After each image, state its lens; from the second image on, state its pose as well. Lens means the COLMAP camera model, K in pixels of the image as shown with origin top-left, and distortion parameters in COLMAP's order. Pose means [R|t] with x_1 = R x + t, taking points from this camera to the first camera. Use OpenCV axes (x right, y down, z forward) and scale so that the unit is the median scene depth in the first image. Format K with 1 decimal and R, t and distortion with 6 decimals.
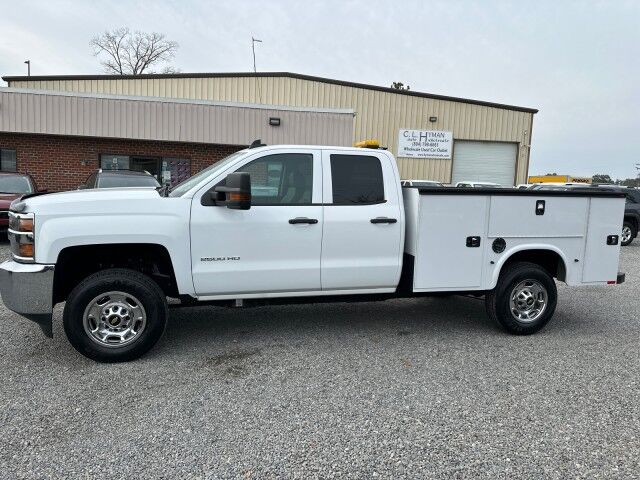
lens RADIAL K [[446.7, 0, 320.8], [0, 446.7, 237.4], [0, 0, 1]] dist [0.111422, -0.164735]
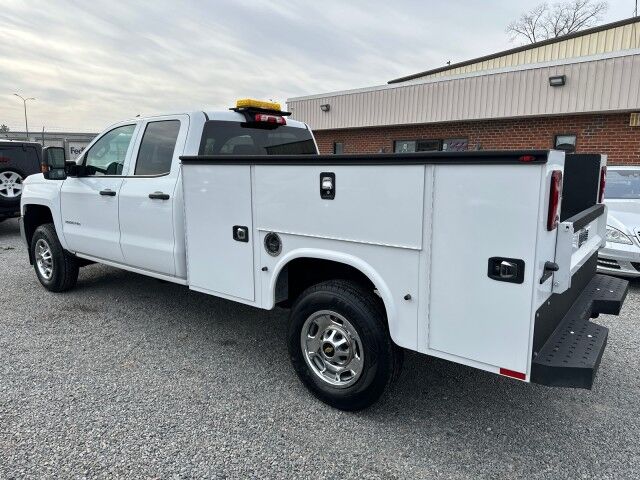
lens RADIAL K [[446.7, 0, 320.8], [0, 446.7, 237.4], [0, 0, 1]] dist [0.111422, -0.164735]
pose [[0.600007, 0.103154, -0.793316, 0.901692], [-0.080593, 0.994401, 0.068347, -0.038698], [0.795925, 0.022927, 0.604961, 0.653740]]
